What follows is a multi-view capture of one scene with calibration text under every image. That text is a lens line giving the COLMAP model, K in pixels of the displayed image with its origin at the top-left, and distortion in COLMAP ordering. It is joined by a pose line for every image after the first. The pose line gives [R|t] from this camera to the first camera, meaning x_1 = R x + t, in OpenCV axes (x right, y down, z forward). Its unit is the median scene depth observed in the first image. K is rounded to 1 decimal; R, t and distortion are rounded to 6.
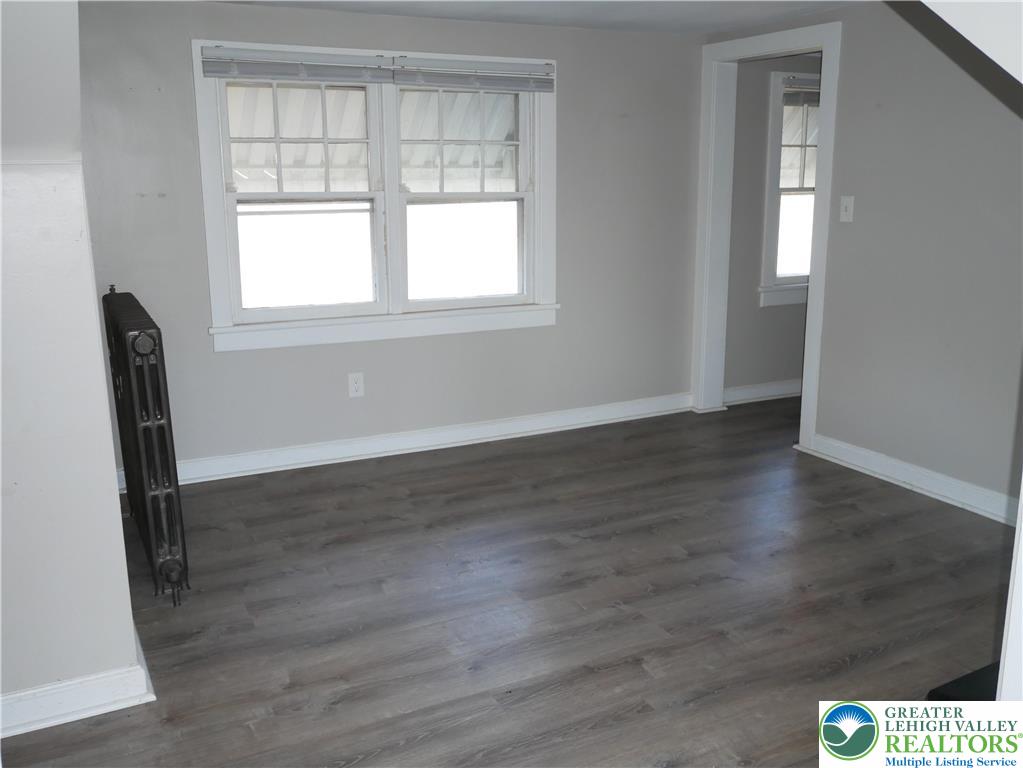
lens RADIAL K [[953.0, 0, 512.5], [0, 953.0, 384.4], [0, 0, 1]] dist [0.045012, 0.000000]
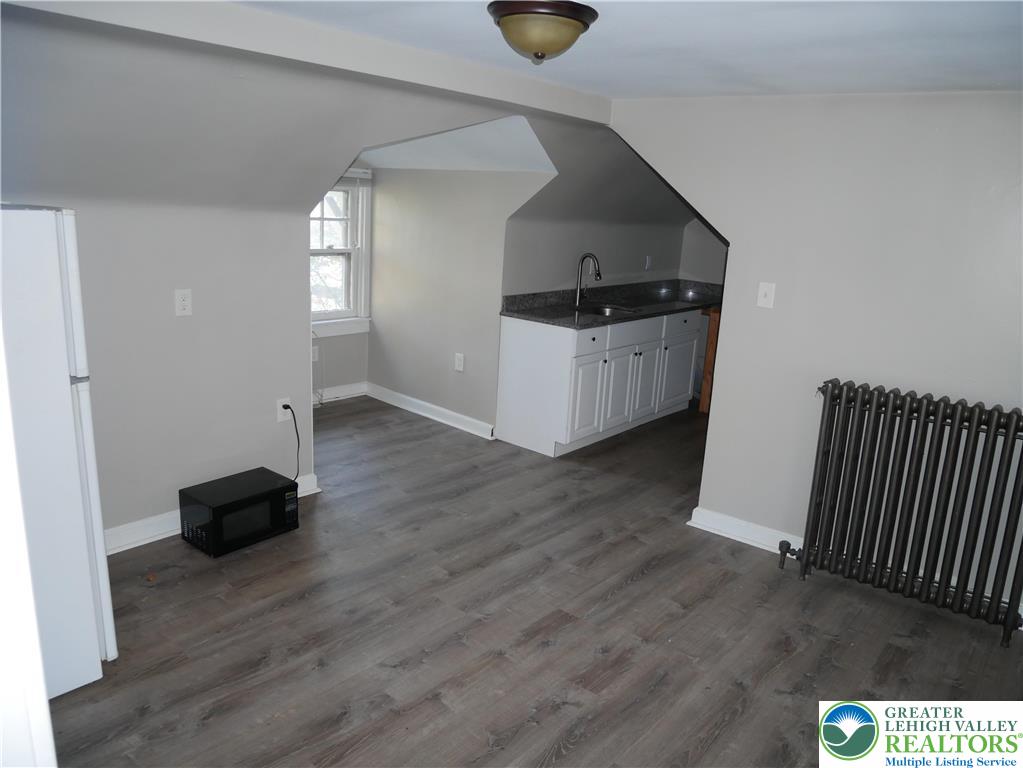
lens RADIAL K [[754.8, 0, 512.0], [0, 754.8, 381.6], [0, 0, 1]] dist [-0.006754, -0.004336]
pose [[-0.924250, 0.040823, -0.379600, 0.437417], [-0.135789, 0.894106, 0.426774, -0.447535], [0.356825, 0.445991, -0.820834, 1.712638]]
